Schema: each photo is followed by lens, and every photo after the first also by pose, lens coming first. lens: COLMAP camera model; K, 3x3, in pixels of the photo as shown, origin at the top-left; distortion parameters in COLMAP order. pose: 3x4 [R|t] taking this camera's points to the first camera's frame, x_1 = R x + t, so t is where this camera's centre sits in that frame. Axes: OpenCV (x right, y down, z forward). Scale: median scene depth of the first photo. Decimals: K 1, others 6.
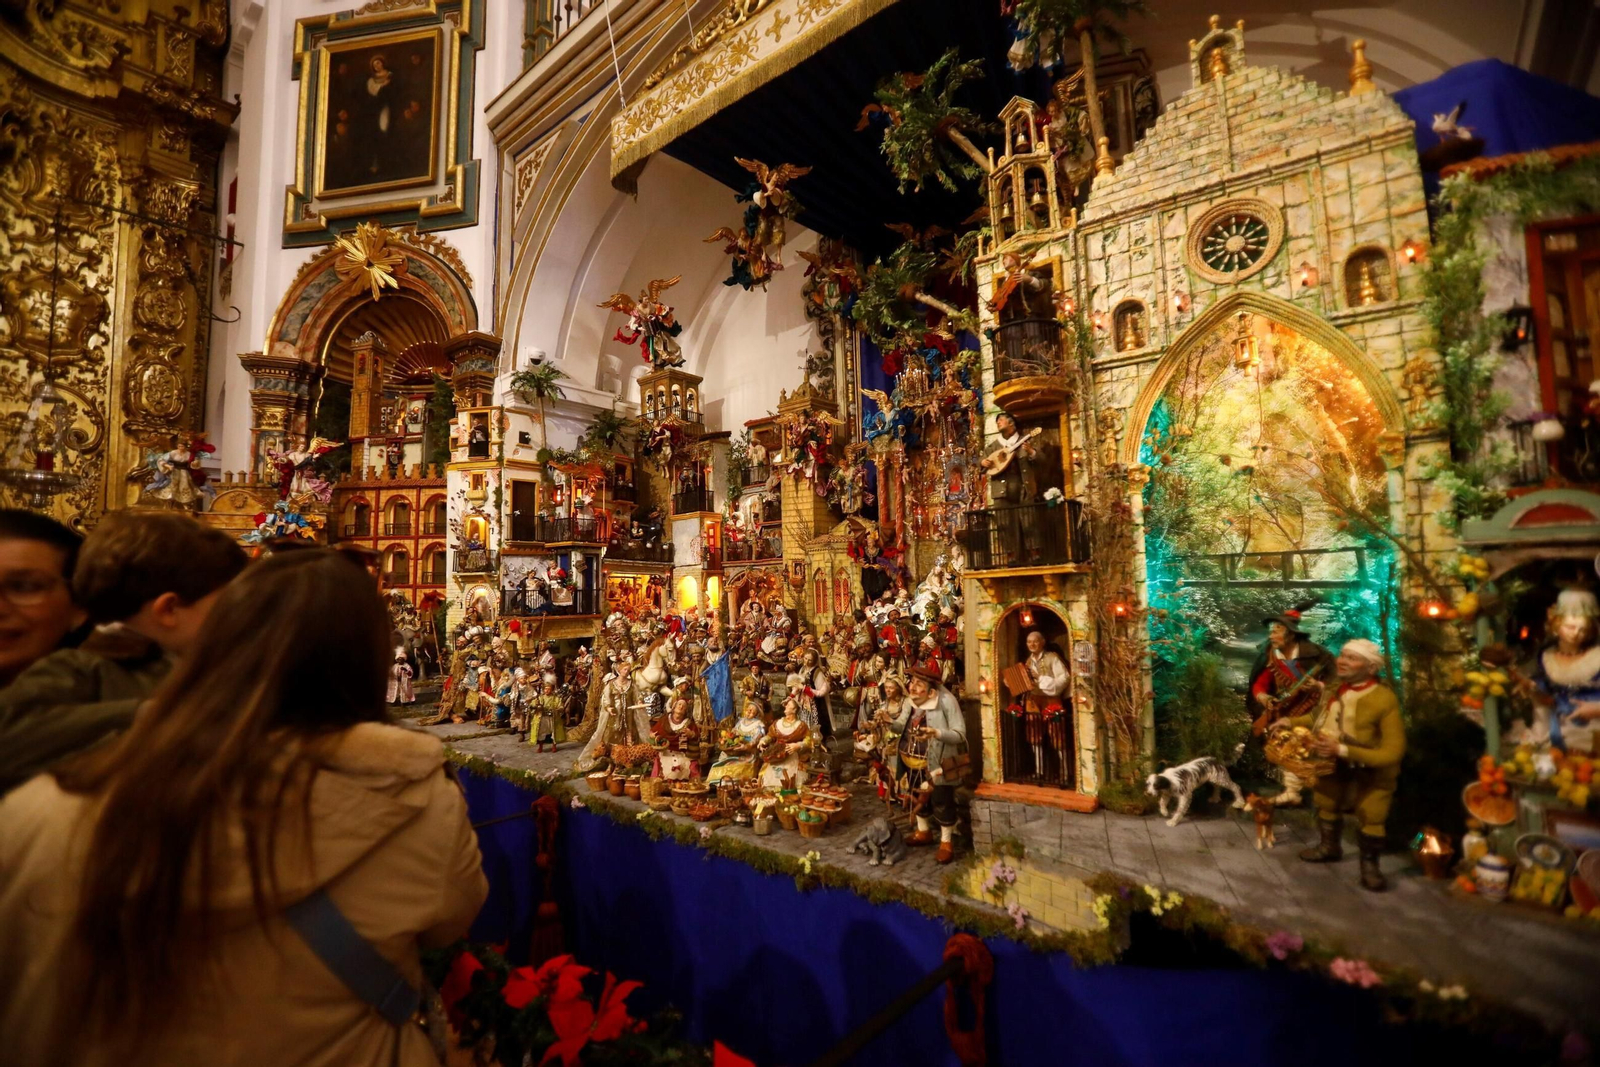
lens RADIAL K [[719.9, 0, 793.7], [0, 719.9, 534.0], [0, 0, 1]] dist [-0.005430, -0.000190]
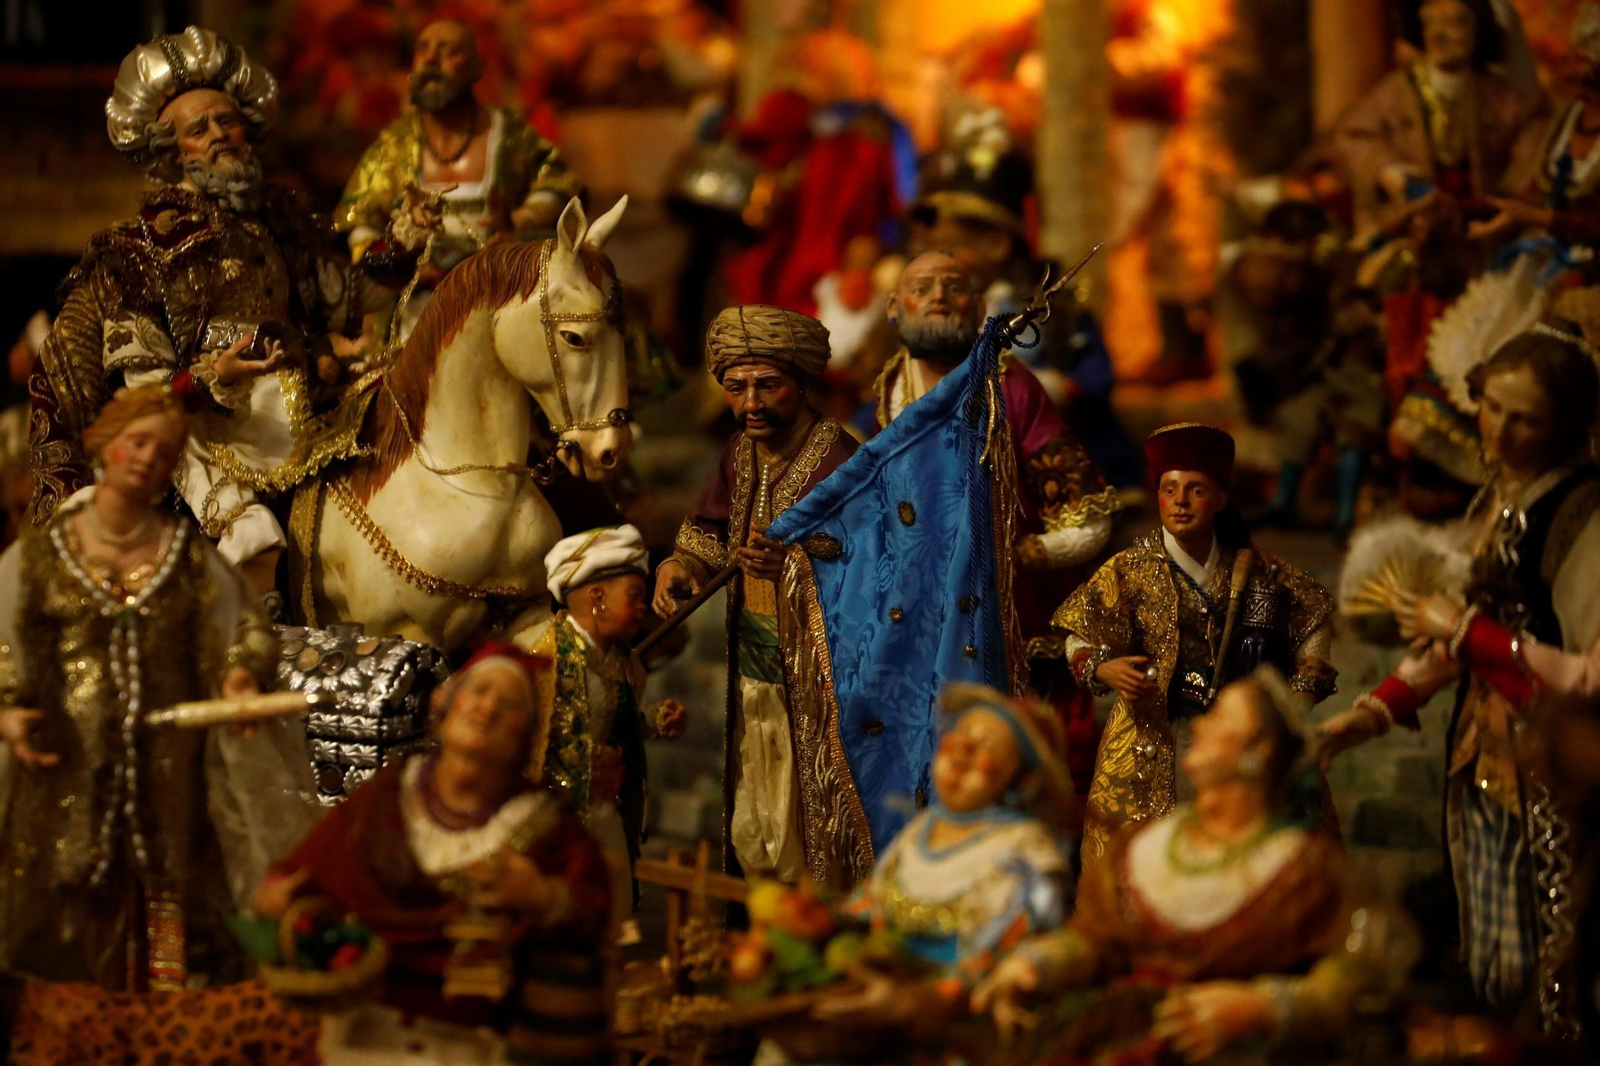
lens RADIAL K [[7606.9, 0, 801.1], [0, 7606.9, 532.4], [0, 0, 1]] dist [0.656099, 0.000000]
pose [[0.967979, 0.036084, -0.248426, 0.243079], [0.003094, 0.987825, 0.155539, -0.016185], [0.251014, -0.151327, 0.956082, -0.339378]]
